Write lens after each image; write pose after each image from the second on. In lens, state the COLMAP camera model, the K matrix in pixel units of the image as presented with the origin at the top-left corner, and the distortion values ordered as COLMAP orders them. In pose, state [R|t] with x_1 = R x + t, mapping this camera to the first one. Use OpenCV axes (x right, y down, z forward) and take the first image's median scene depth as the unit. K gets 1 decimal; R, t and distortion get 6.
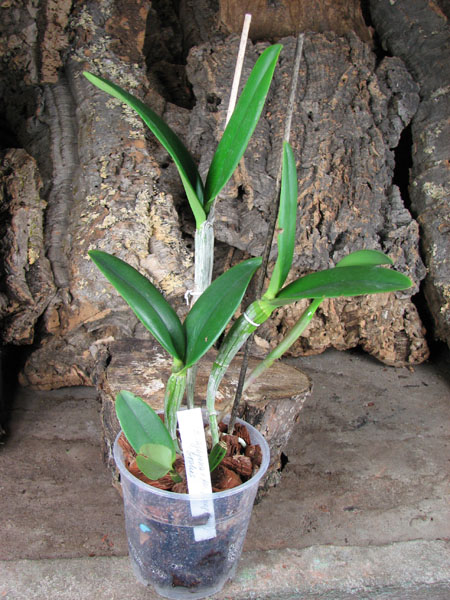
lens RADIAL K [[654.3, 0, 207.4], [0, 654.3, 288.3], [0, 0, 1]] dist [-0.123794, 0.000000]
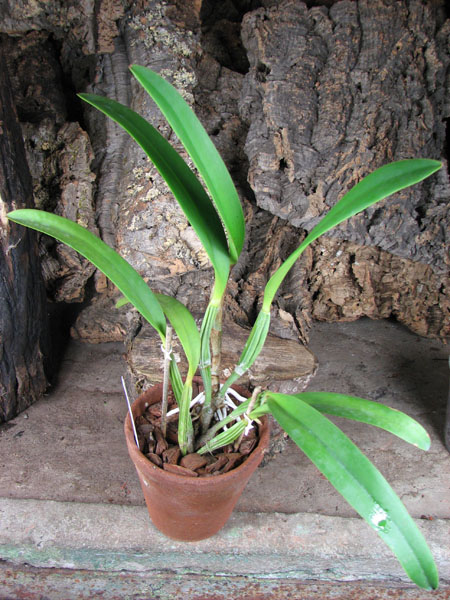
lens RADIAL K [[654.3, 0, 203.2], [0, 654.3, 294.2], [0, 0, 1]] dist [-0.123794, 0.000000]
pose [[0.986372, 0.055441, -0.154910, 0.102795], [-0.033300, 0.989302, 0.142027, -0.090705], [0.161127, -0.134933, 0.977666, -0.057487]]
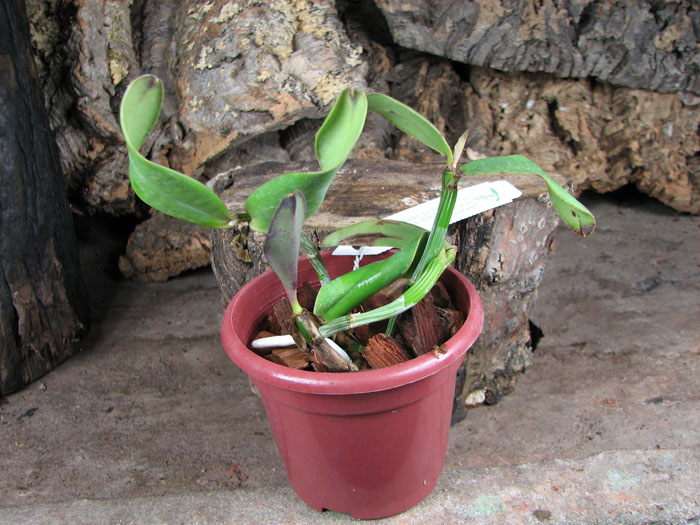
lens RADIAL K [[763.4, 0, 331.5], [0, 763.4, 276.4], [0, 0, 1]] dist [-0.123794, 0.000000]
pose [[0.988983, -0.089305, -0.118058, 0.016728], [0.092812, 0.995381, 0.024540, 0.147443], [0.115321, -0.035227, 0.992703, 0.237402]]
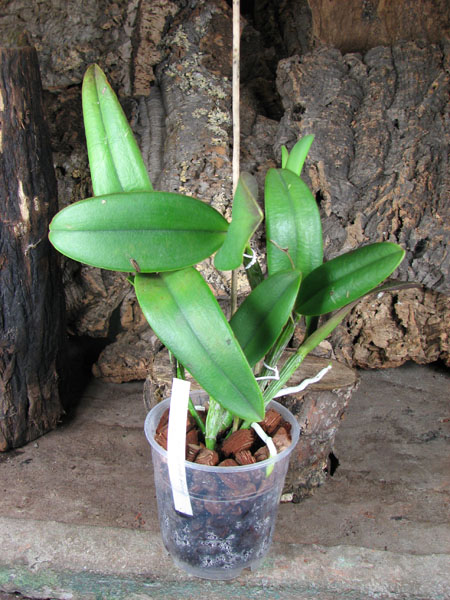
lens RADIAL K [[654.3, 0, 202.6], [0, 654.3, 288.3], [0, 0, 1]] dist [-0.123794, 0.000000]
pose [[0.974032, 0.034487, -0.223769, 0.110314], [-0.048111, 0.997287, -0.055722, 0.057036], [0.221241, 0.065041, 0.973048, 0.002384]]
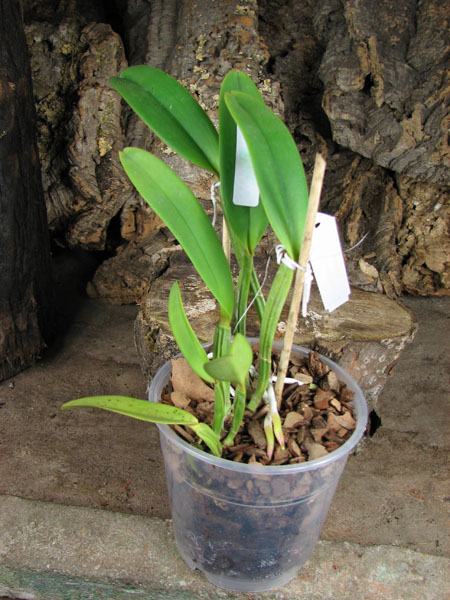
lens RADIAL K [[654.3, 0, 200.0], [0, 654.3, 285.6], [0, 0, 1]] dist [-0.123794, 0.000000]
pose [[0.960138, 0.094139, -0.263197, 0.086727], [-0.068680, 0.992169, 0.104328, 0.031422], [0.270957, -0.082092, 0.959084, 0.182480]]
